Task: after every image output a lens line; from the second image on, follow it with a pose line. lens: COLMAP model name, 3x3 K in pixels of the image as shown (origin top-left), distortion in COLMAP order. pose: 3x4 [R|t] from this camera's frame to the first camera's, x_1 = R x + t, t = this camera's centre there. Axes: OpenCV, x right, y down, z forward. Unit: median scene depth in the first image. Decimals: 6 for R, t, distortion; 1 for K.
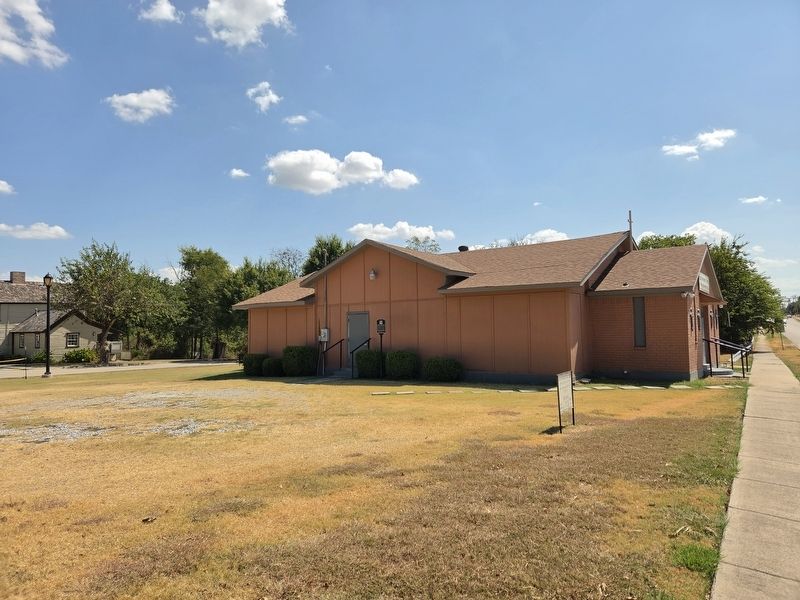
lens RADIAL K [[529.9, 0, 399.4], [0, 529.9, 299.6], [0, 0, 1]] dist [0.044520, 0.000606]
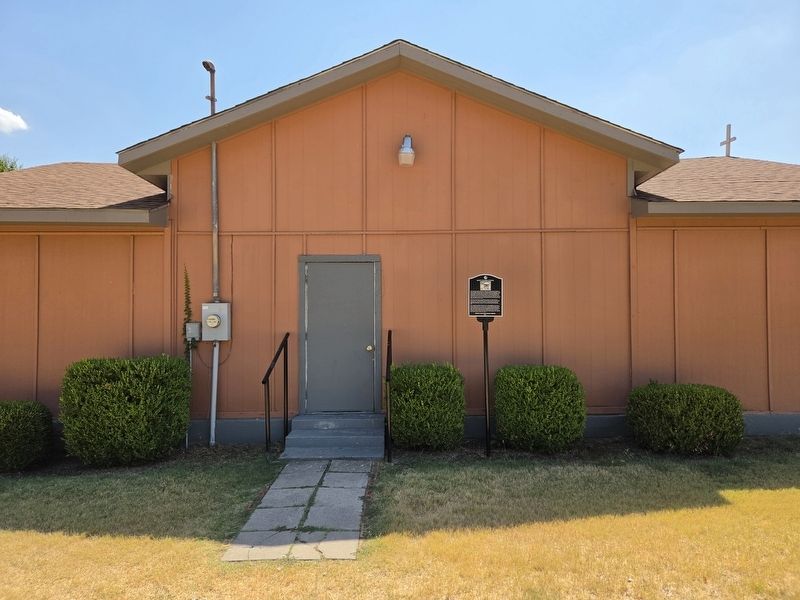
lens RADIAL K [[529.9, 0, 400.7], [0, 529.9, 300.4], [0, 0, 1]] dist [0.044520, 0.000606]
pose [[0.800310, 0.017102, 0.599343, -0.253499], [-0.040037, 0.998886, 0.024959, 0.041848], [-0.598249, -0.043970, 0.800103, 0.686036]]
